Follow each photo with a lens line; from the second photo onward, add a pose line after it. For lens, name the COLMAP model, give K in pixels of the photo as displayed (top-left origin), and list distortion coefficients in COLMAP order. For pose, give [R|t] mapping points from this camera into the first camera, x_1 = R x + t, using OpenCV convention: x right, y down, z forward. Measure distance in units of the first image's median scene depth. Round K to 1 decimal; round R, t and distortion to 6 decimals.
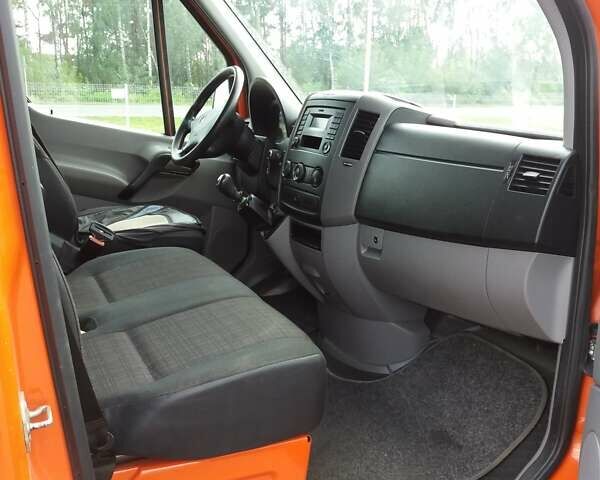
lens RADIAL K [[670.0, 0, 300.0], [0, 670.0, 240.0], [0, 0, 1]] dist [0.210593, -0.549740]
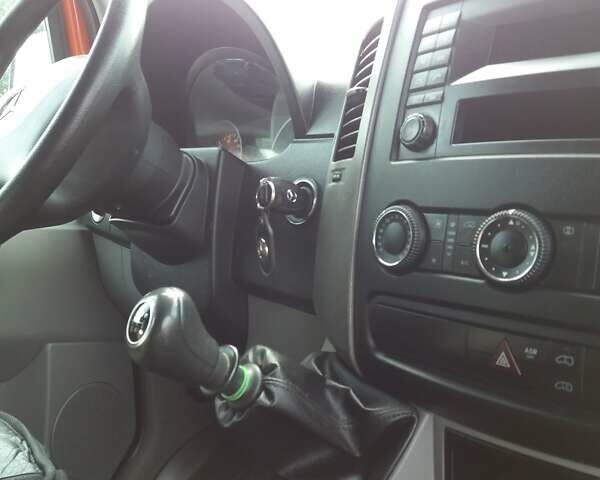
lens RADIAL K [[670.0, 0, 300.0], [0, 670.0, 240.0], [0, 0, 1]] dist [0.210593, -0.549740]
pose [[0.944817, -0.140529, 0.295927, -0.137838], [0.155893, 0.987352, -0.028857, -0.105154], [-0.288129, 0.073398, 0.954775, 0.788902]]
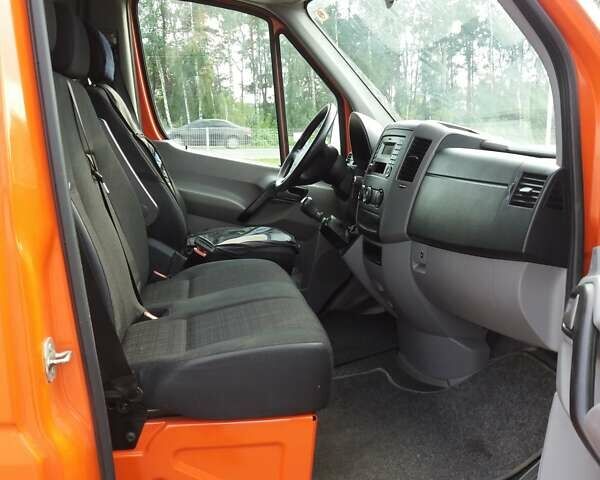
lens RADIAL K [[670.0, 0, 300.0], [0, 670.0, 240.0], [0, 0, 1]] dist [0.210593, -0.549740]
pose [[0.959427, 0.023652, -0.280965, 0.200500], [-0.040366, 0.997733, -0.053851, 0.036347], [0.279054, 0.063007, 0.958206, -0.080512]]
